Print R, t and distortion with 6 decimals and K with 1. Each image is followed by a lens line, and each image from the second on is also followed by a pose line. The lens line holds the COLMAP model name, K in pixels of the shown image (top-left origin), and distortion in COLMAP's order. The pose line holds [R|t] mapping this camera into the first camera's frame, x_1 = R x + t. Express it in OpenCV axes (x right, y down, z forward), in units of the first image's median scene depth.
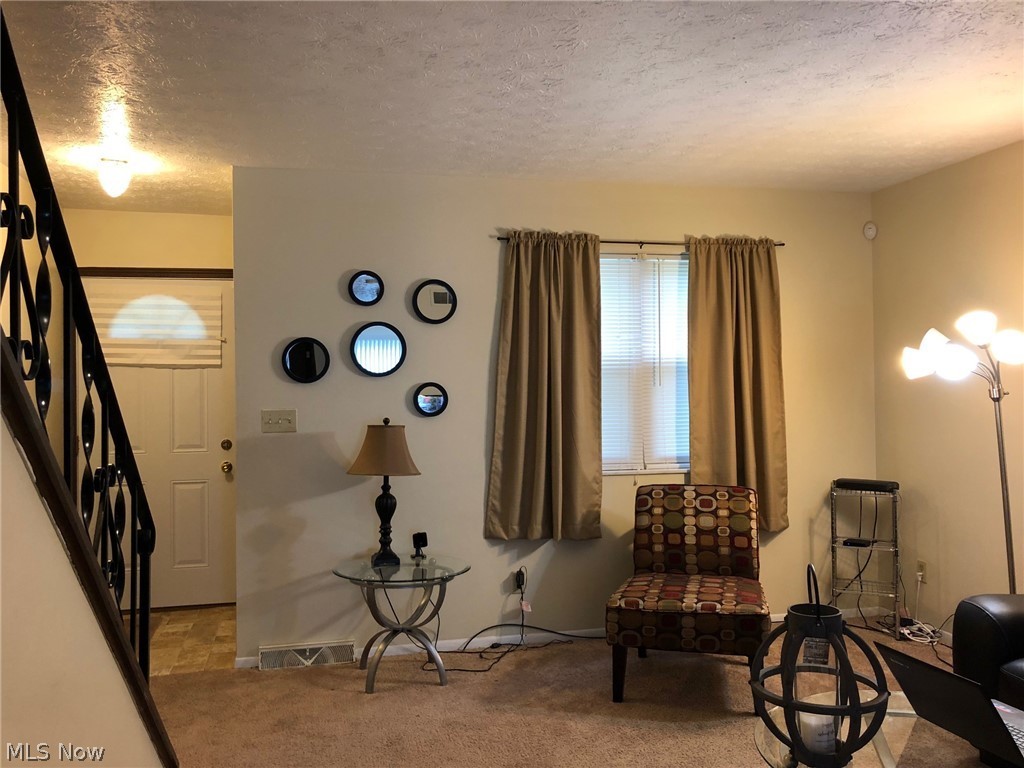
lens RADIAL K [[840.4, 0, 501.0], [0, 840.4, 374.7], [0, 0, 1]] dist [0.049646, -0.050501]
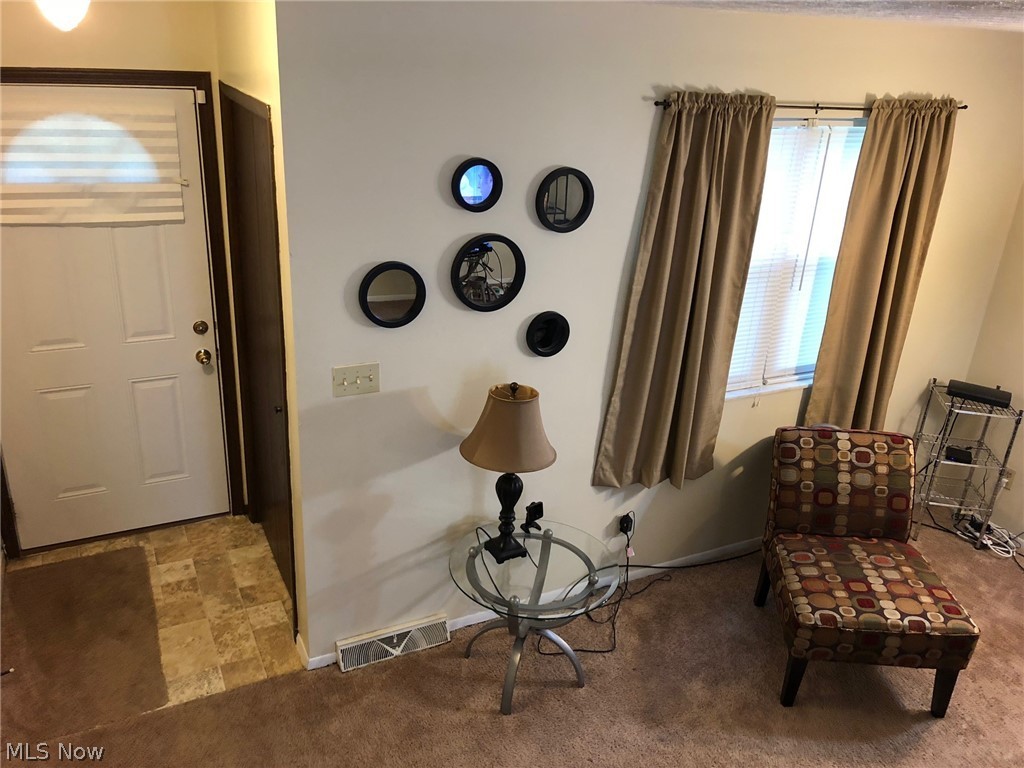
lens RADIAL K [[840.4, 0, 521.1], [0, 840.4, 384.6], [0, 0, 1]] dist [0.049646, -0.050501]
pose [[0.968958, -0.029128, 0.245505, -0.286601], [-0.072668, 0.915614, 0.395437, -0.217287], [-0.236307, -0.401002, 0.885074, 0.325730]]
